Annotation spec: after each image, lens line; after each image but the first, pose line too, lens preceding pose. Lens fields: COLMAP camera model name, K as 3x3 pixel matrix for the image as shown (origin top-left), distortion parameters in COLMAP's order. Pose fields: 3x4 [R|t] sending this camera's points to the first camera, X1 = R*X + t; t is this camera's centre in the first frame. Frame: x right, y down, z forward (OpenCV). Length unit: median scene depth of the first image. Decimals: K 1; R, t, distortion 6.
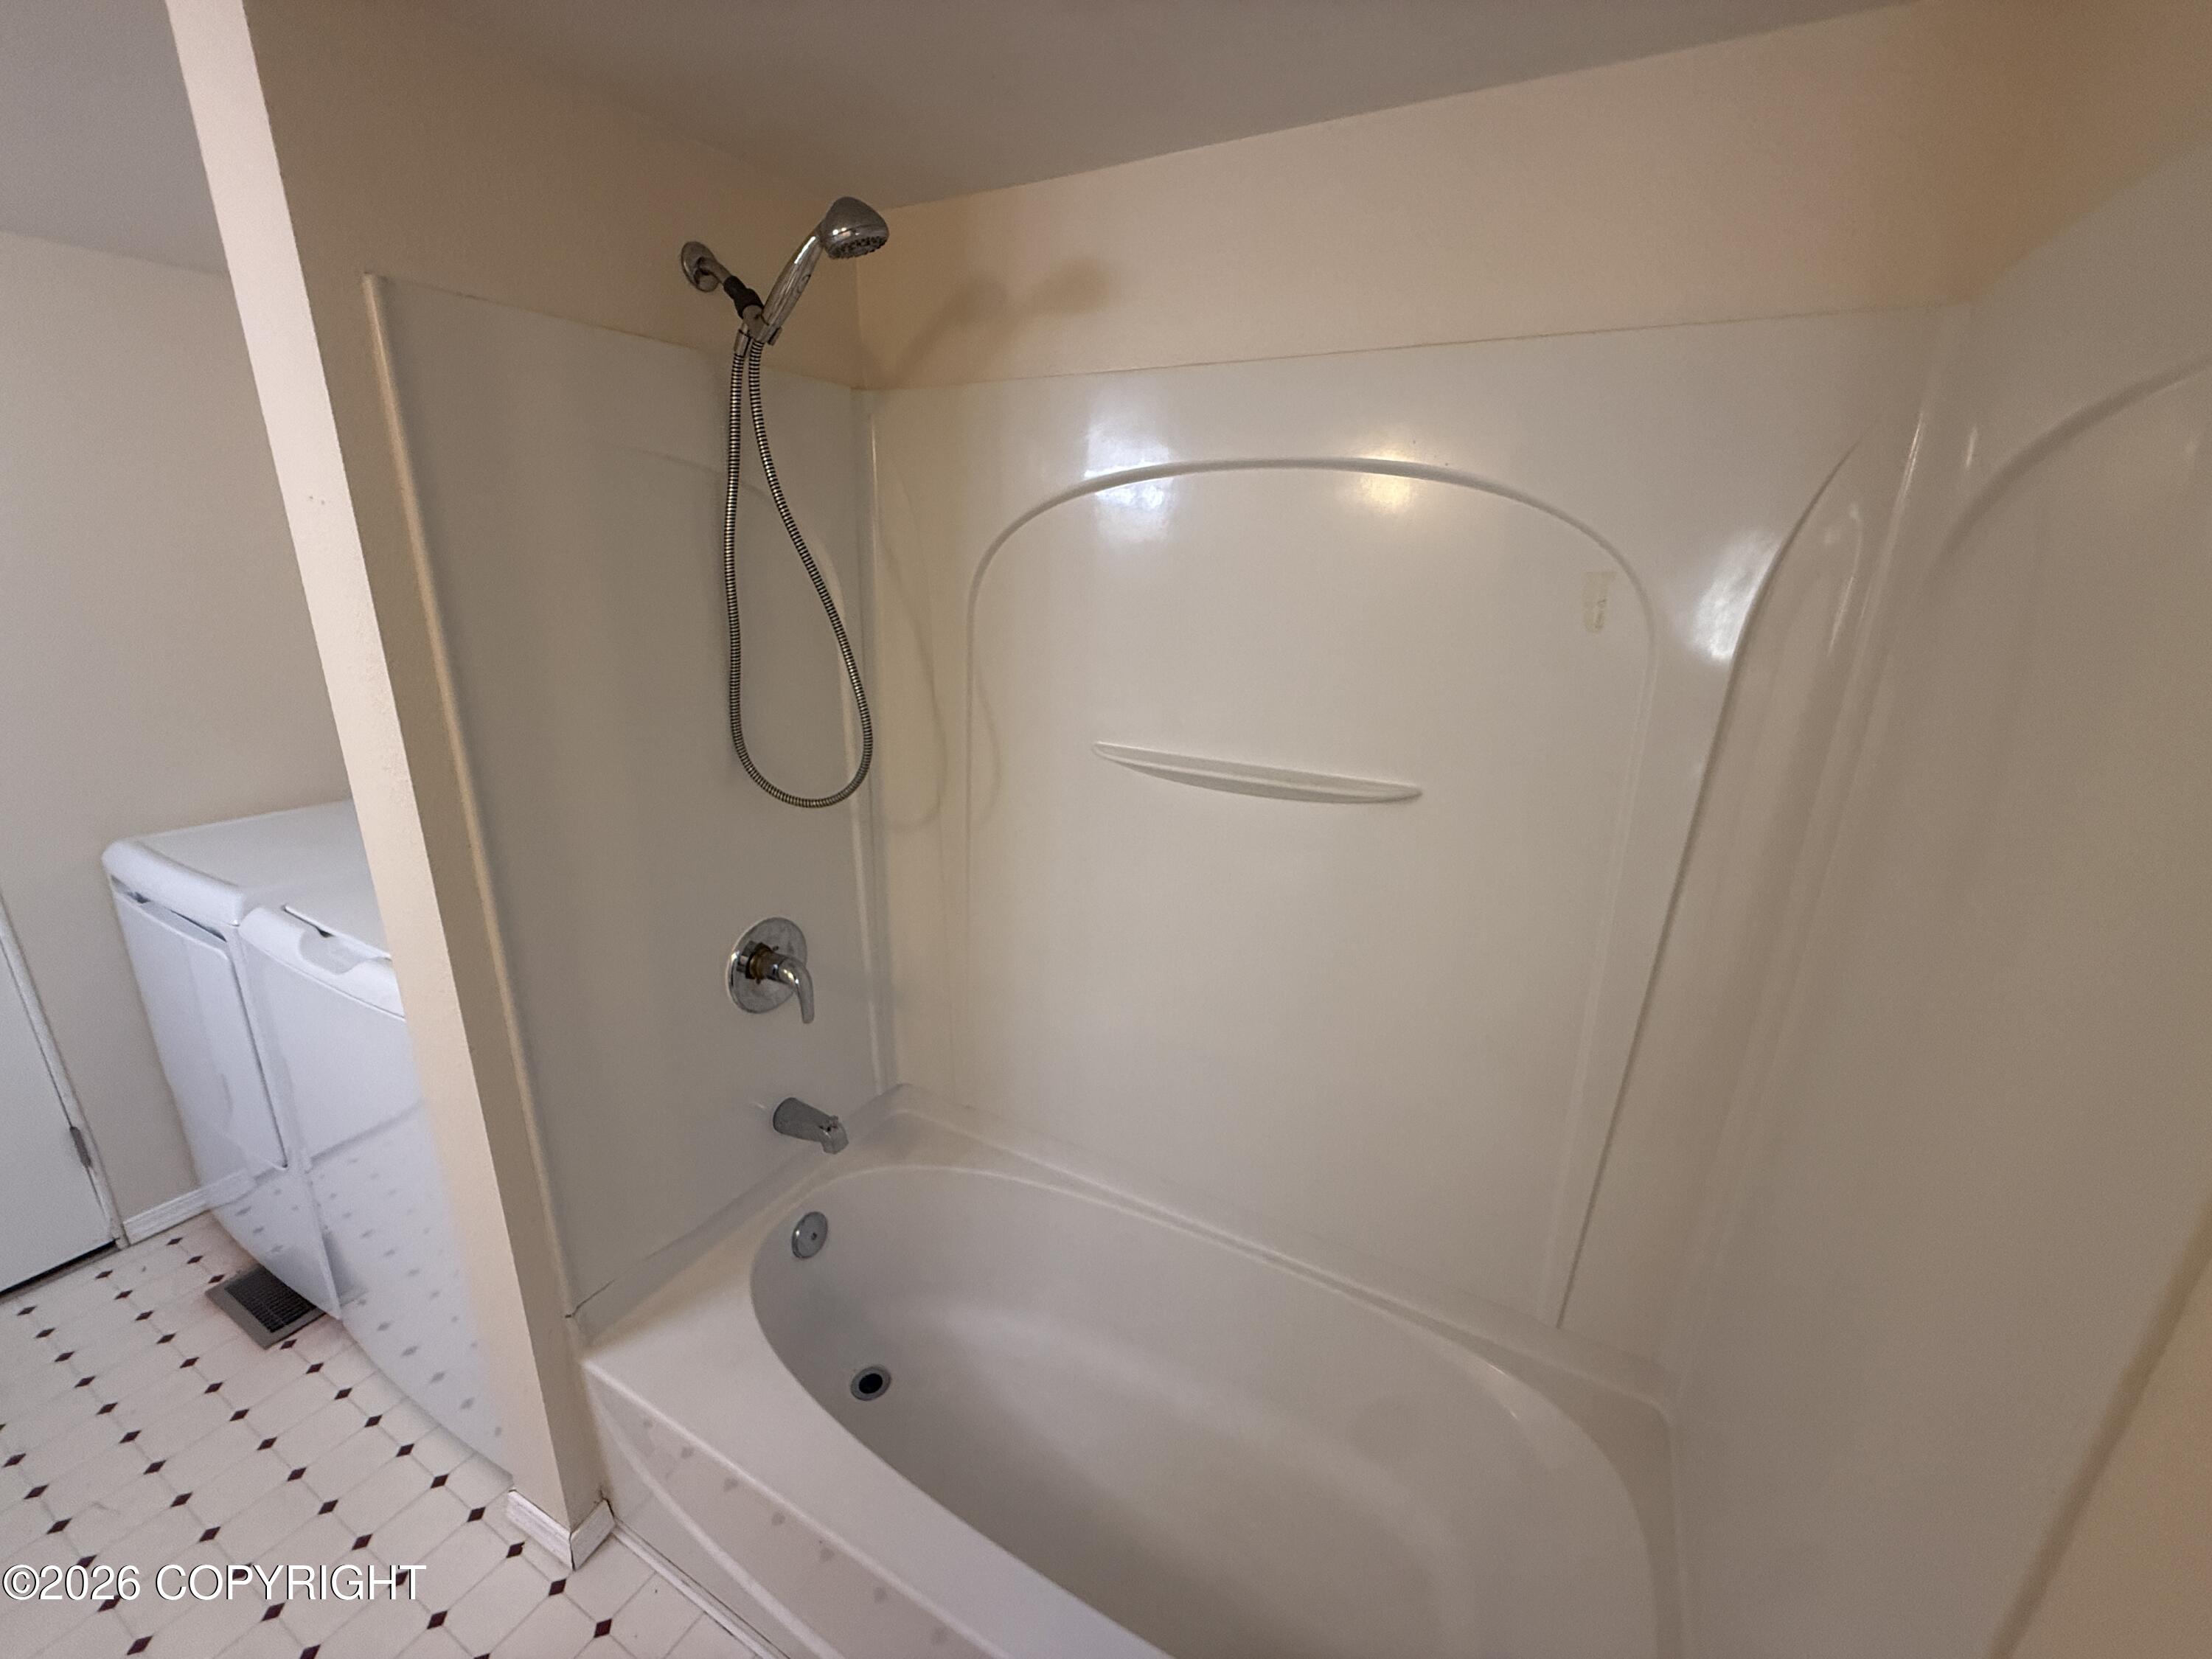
lens RADIAL K [[884.3, 0, 1106.0], [0, 884.3, 829.5], [0, 0, 1]] dist [0.000127, -0.000023]
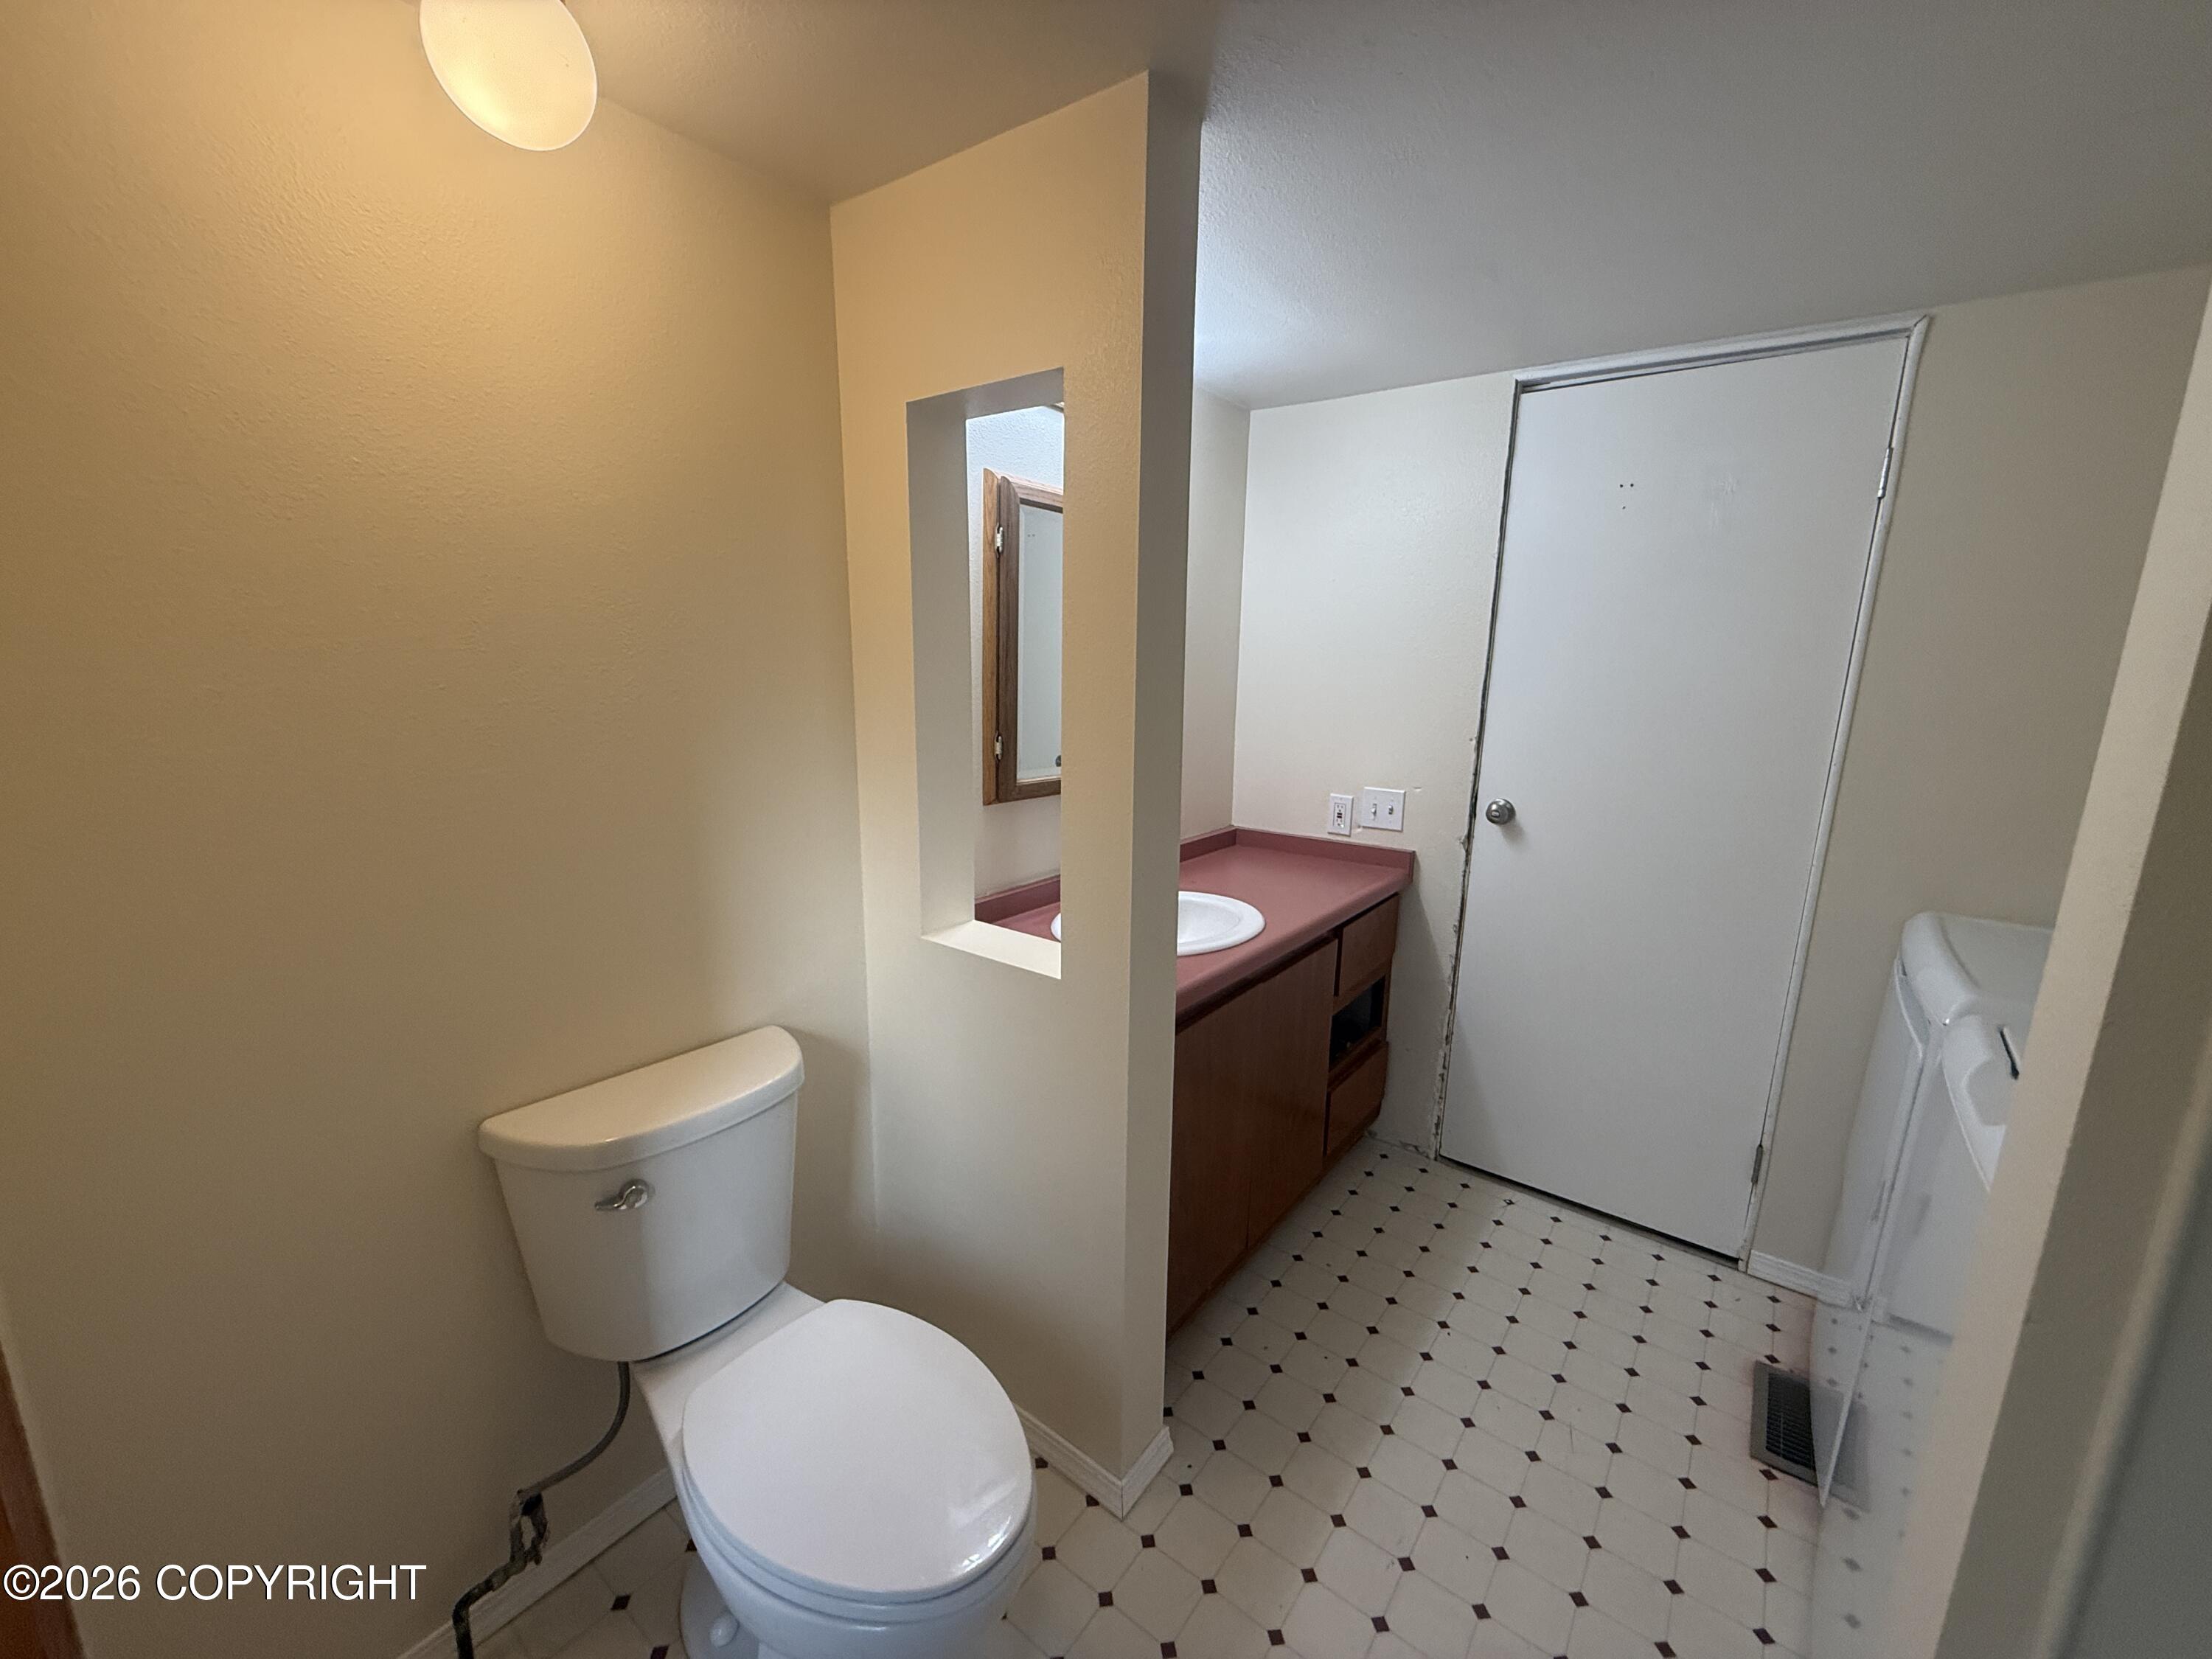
lens RADIAL K [[889.1, 0, 1106.0], [0, 889.1, 829.5], [0, 0, 1]] dist [0.013690, -0.000118]
pose [[-0.139846, 0.160389, -0.977097, -0.057440], [-0.315292, 0.928218, 0.197492, 0.017160], [0.938634, 0.335689, -0.079238, 0.231388]]
